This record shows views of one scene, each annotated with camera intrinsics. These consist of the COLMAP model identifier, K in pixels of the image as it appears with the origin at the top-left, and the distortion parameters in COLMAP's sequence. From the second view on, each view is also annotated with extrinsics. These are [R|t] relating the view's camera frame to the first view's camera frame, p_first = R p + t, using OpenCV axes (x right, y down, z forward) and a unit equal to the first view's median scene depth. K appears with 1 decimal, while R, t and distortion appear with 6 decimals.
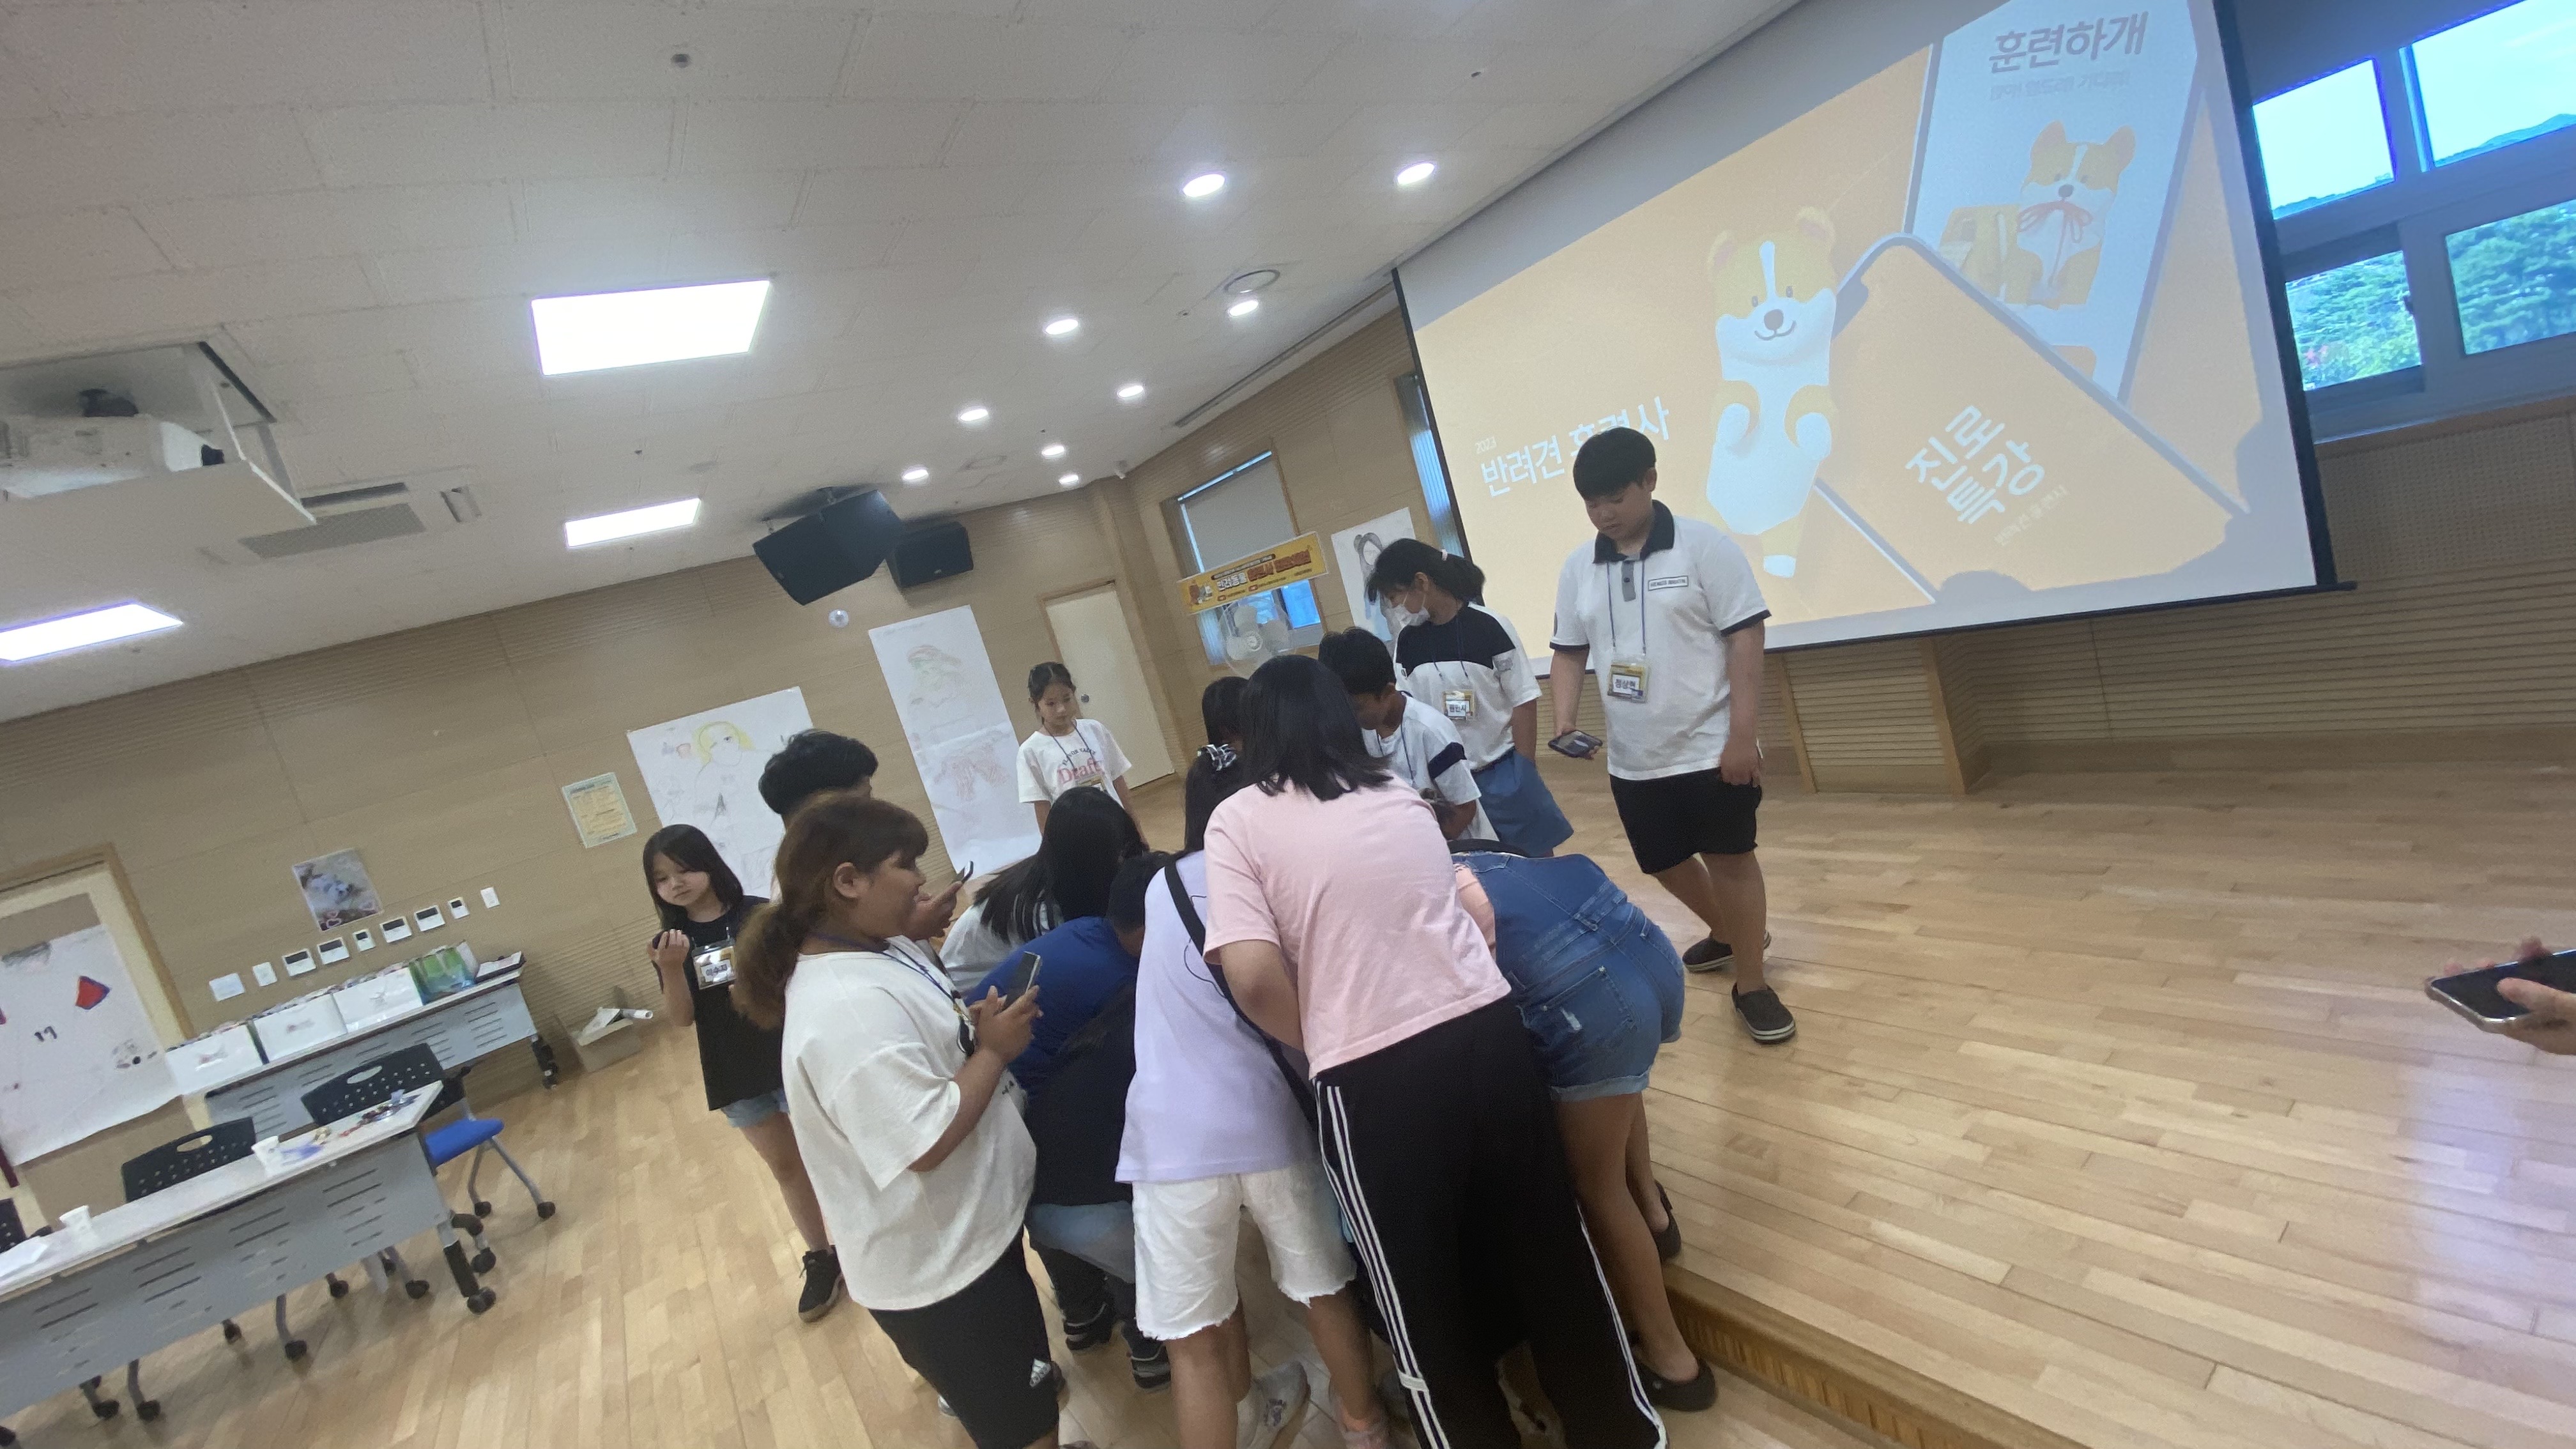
lens RADIAL K [[1037.2, 0, 1288.3], [0, 1037.2, 730.7], [0, 0, 1]] dist [0.015160, -0.017274]
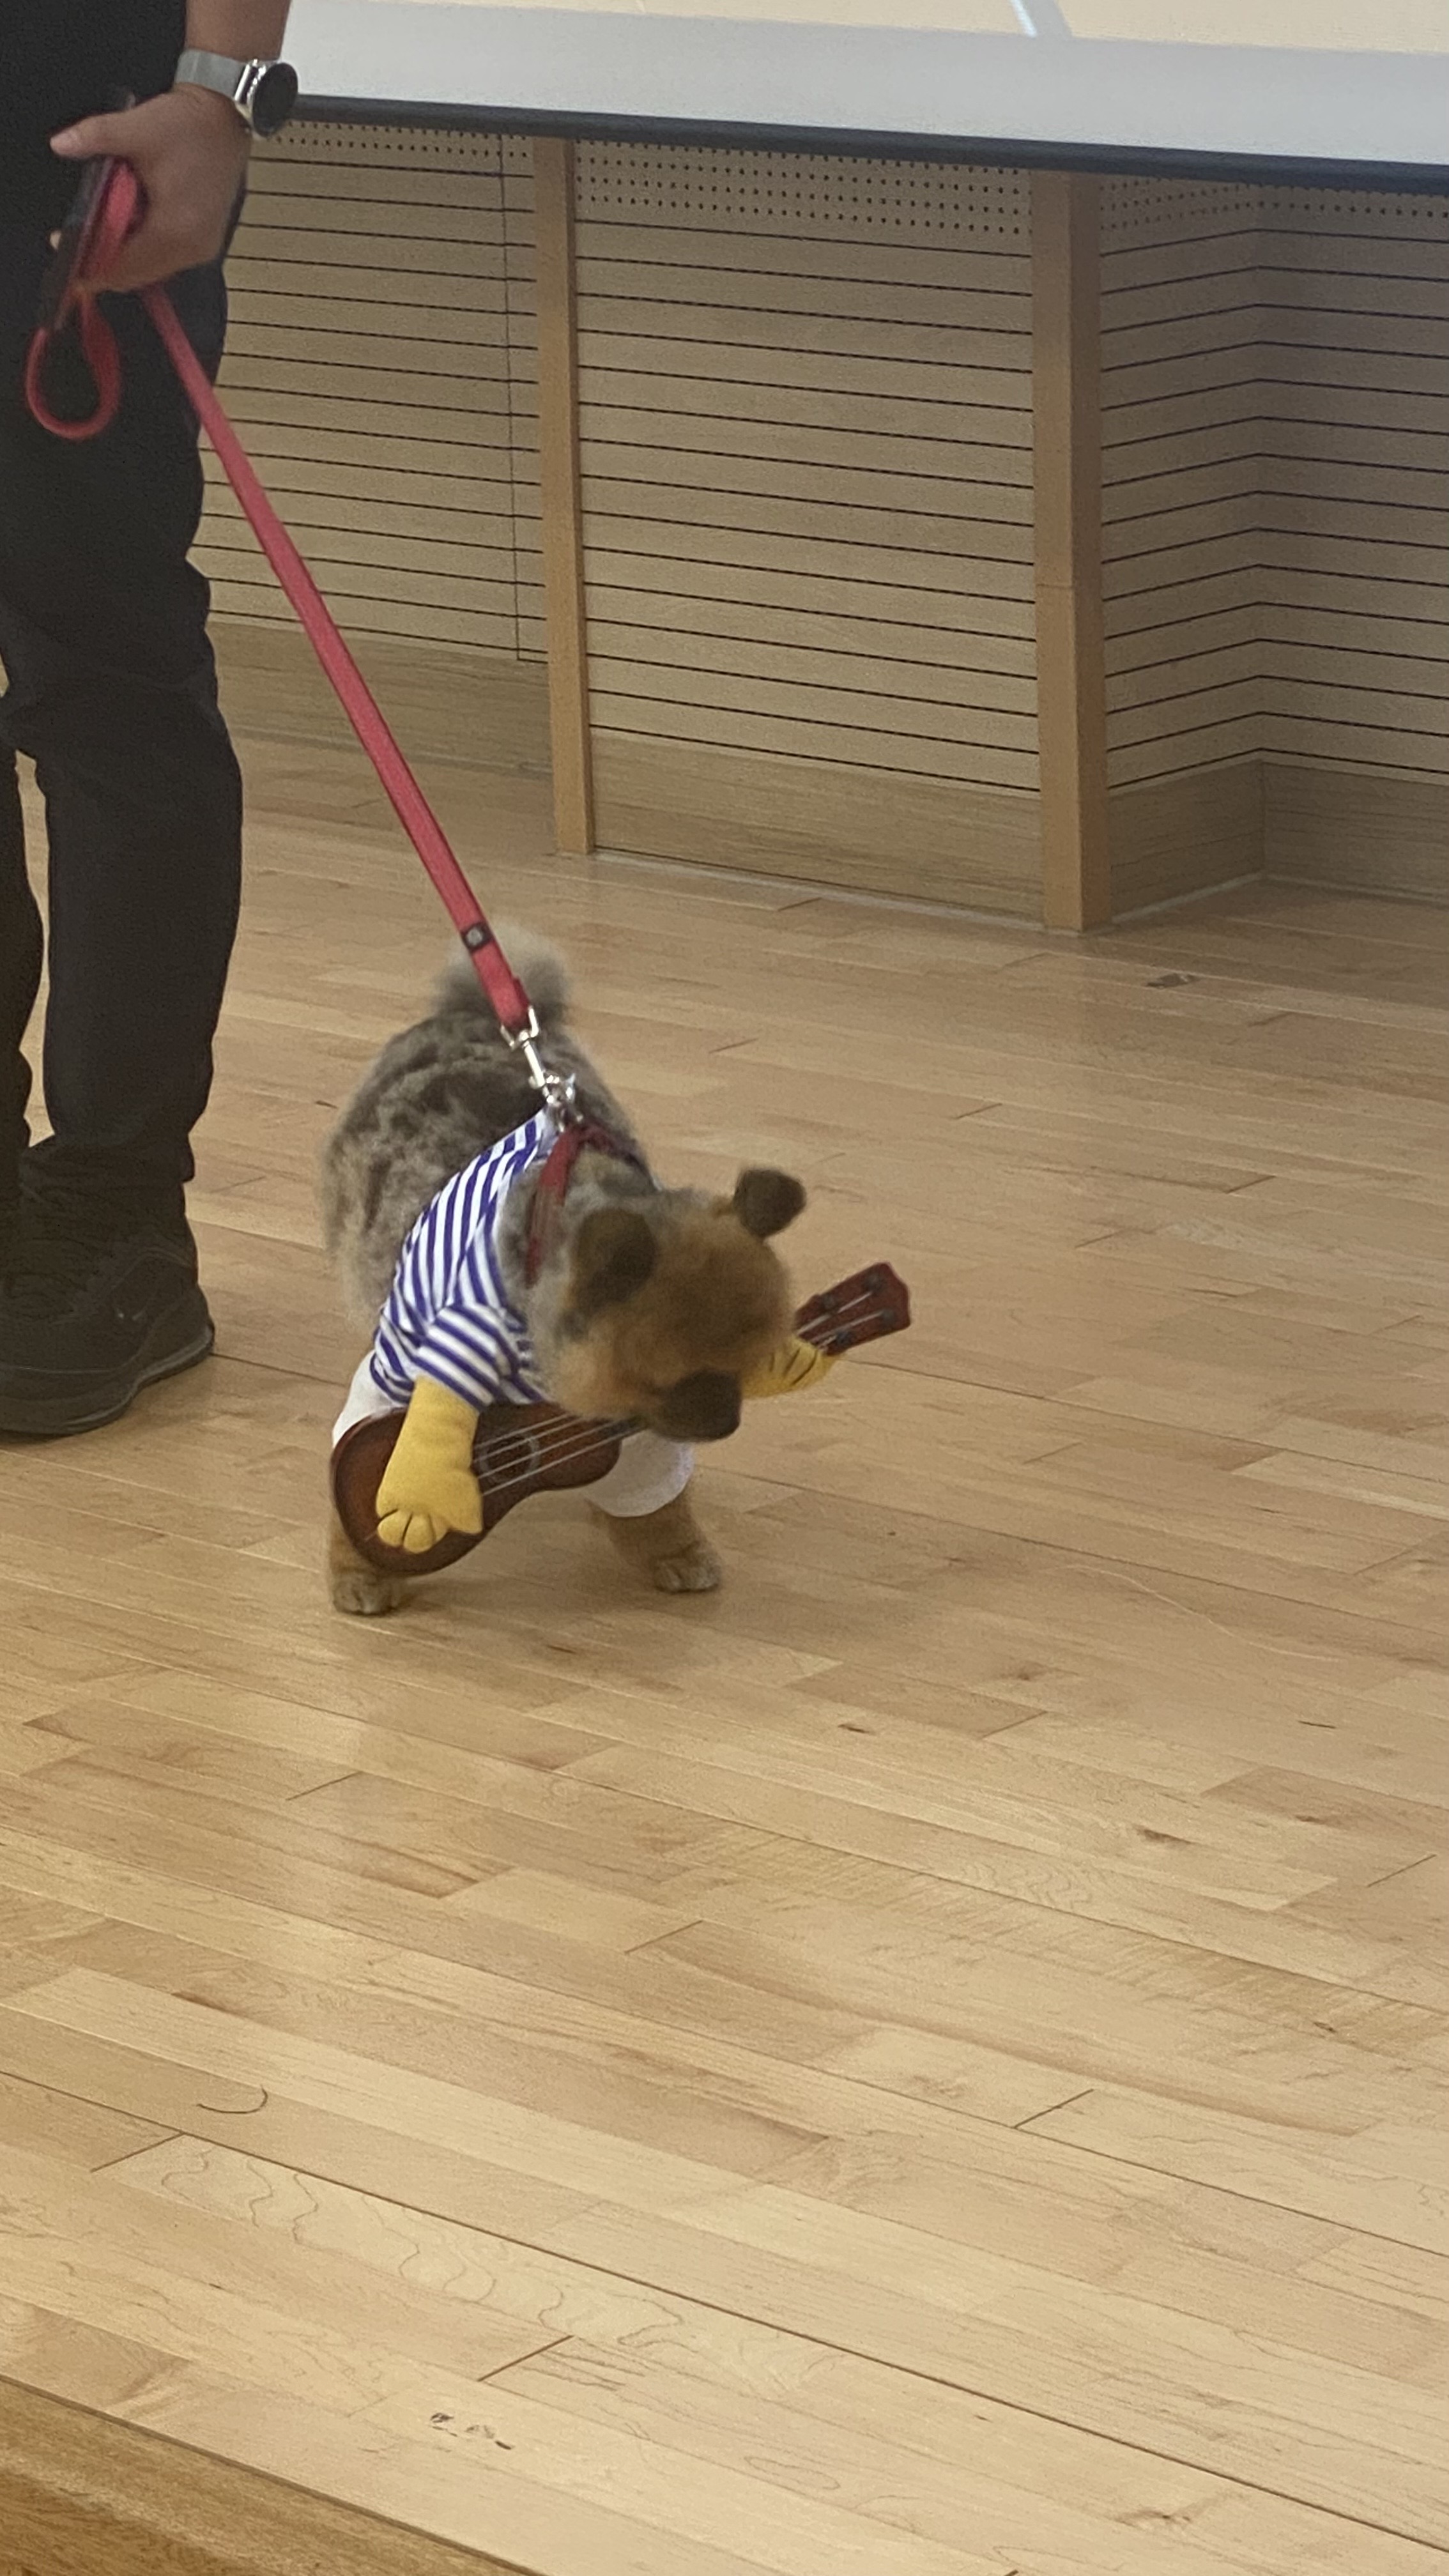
lens RADIAL K [[6784.8, 0, 748.5], [0, 6784.8, 1290.6], [0, 0, 1]] dist [0.161417, 0.000000]
pose [[0.934121, 0.194639, 0.299221, 0.100600], [-0.218301, 0.974727, 0.047455, 0.057785], [-0.282422, -0.109649, 0.953003, -0.288093]]
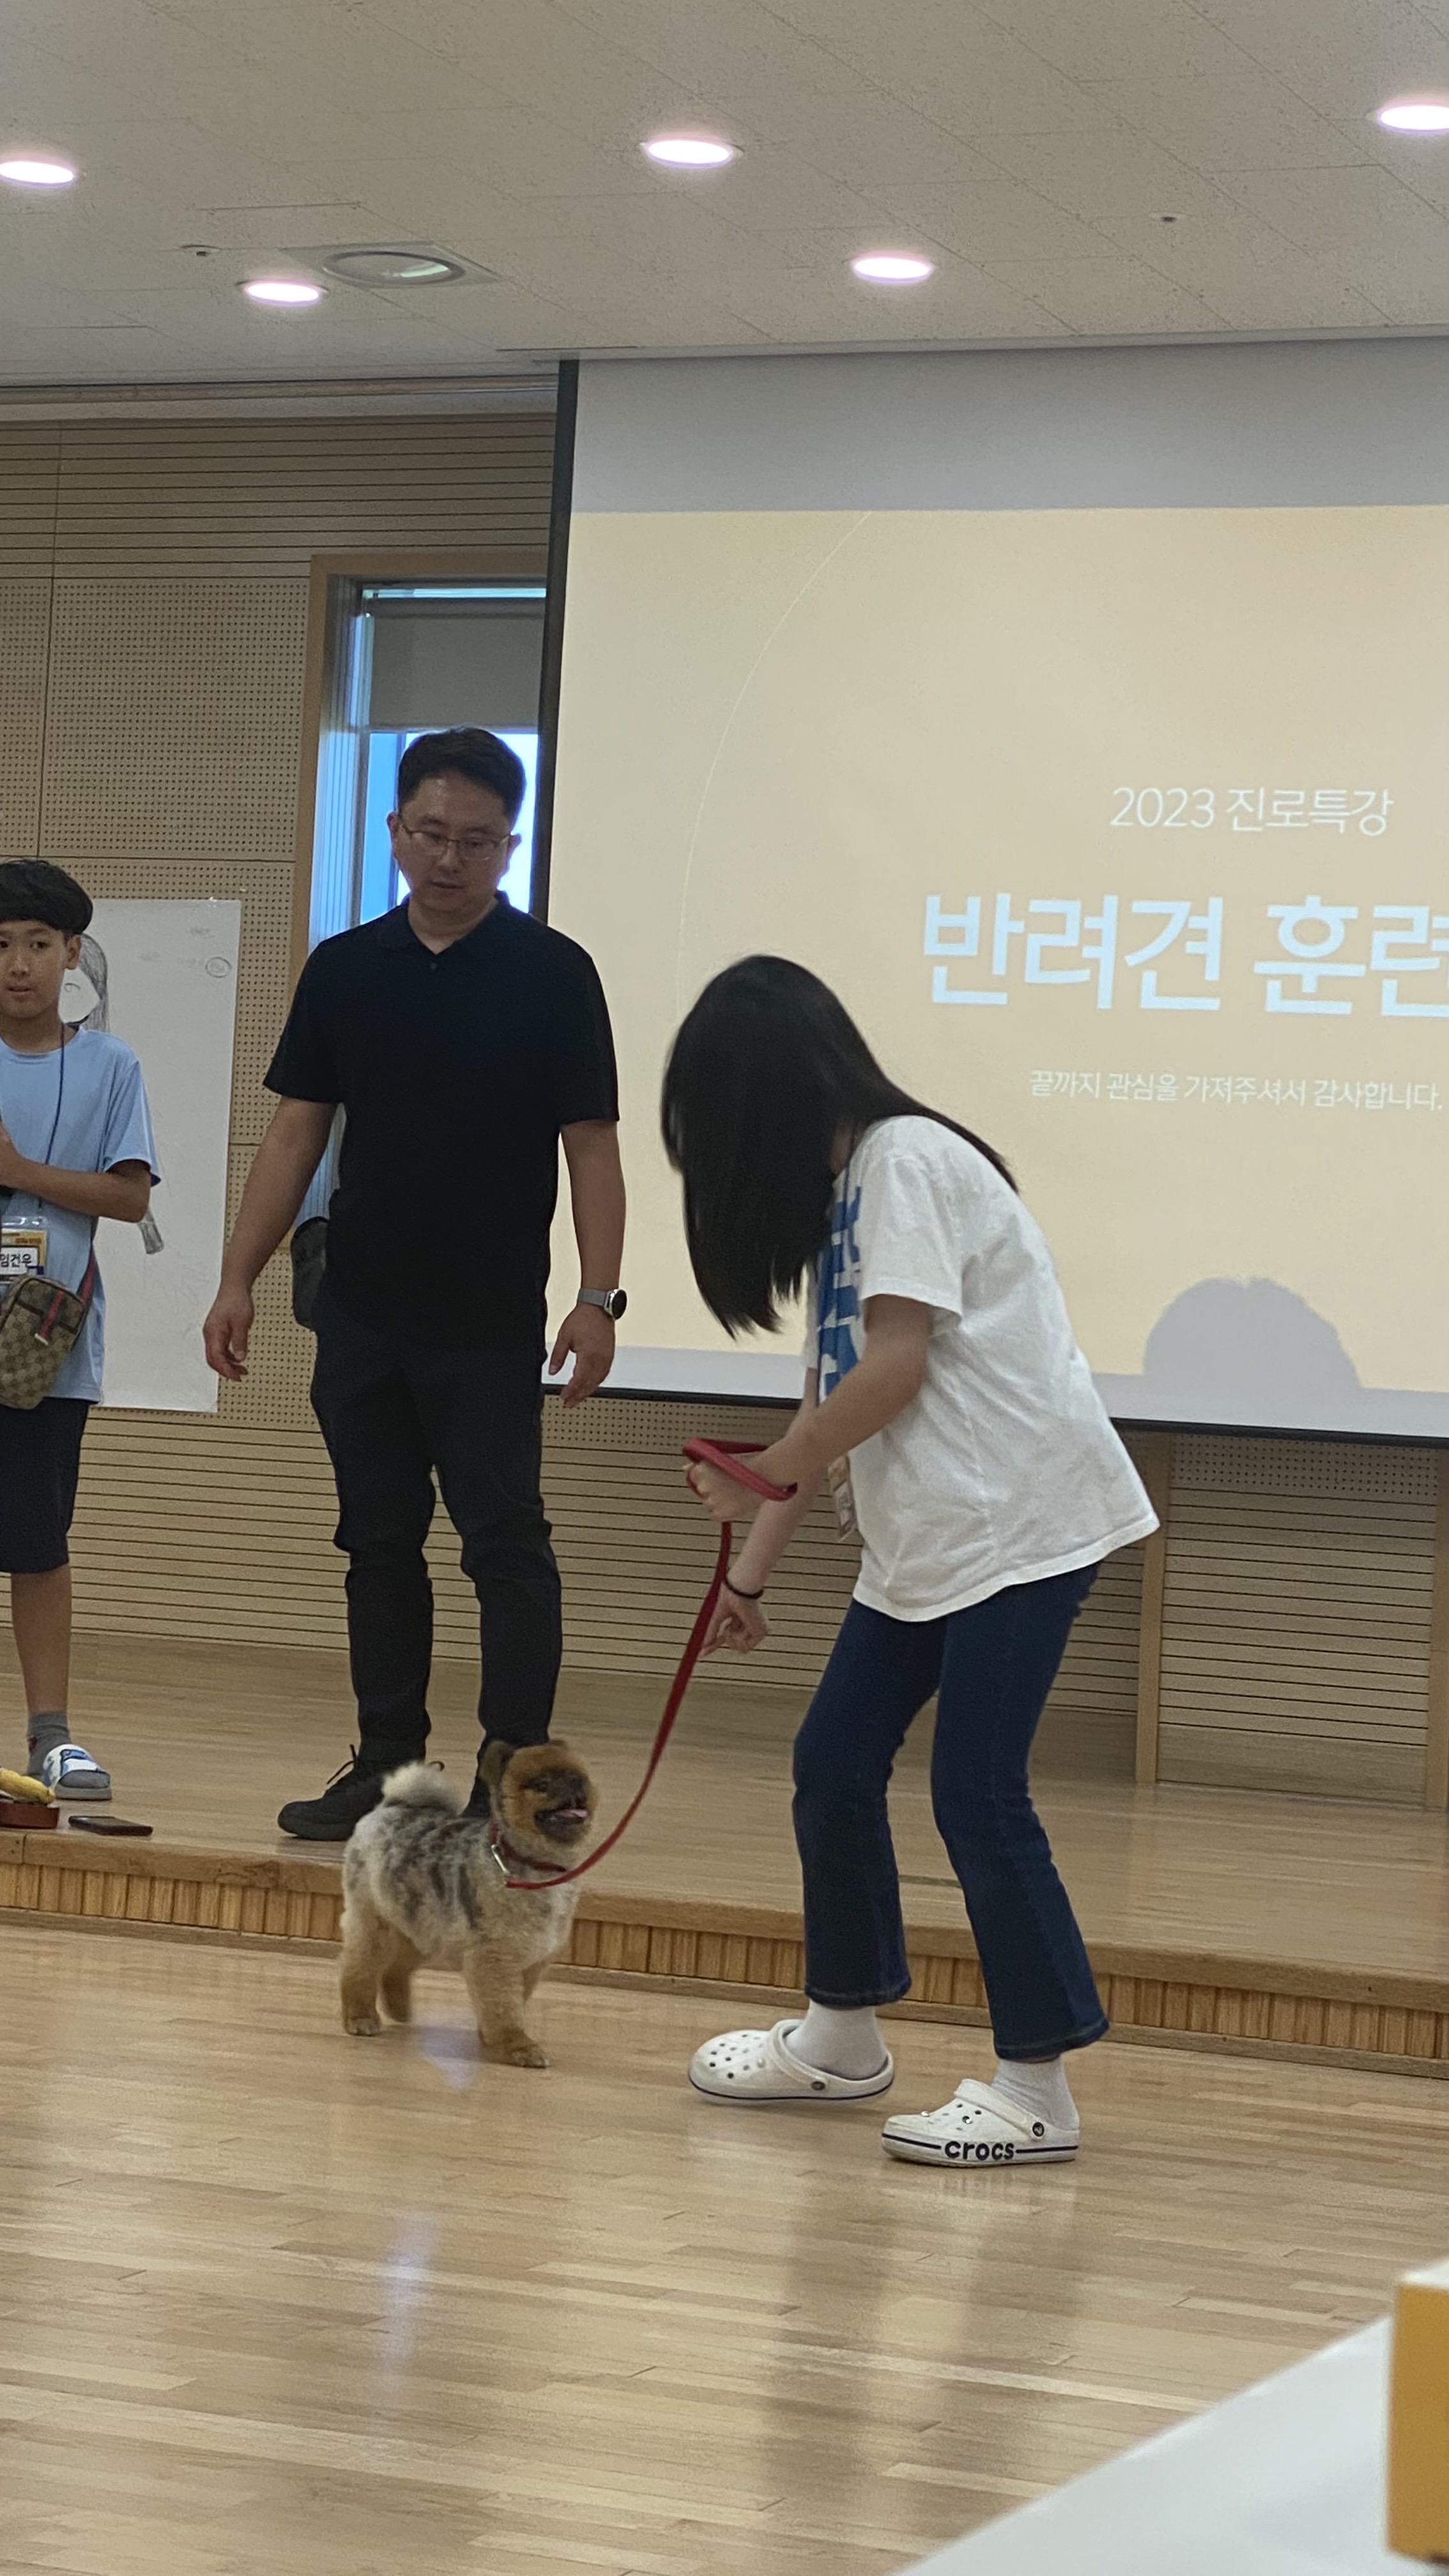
lens RADIAL K [[5262.5, 0, 712.5], [0, 5262.5, 1282.8], [0, 0, 1]] dist [0.086383, 0.000000]
pose [[0.790732, 0.335795, 0.511845, -0.713232], [-0.214752, 0.935149, -0.281739, 0.428884], [-0.573258, 0.112860, 0.811565, -0.624356]]
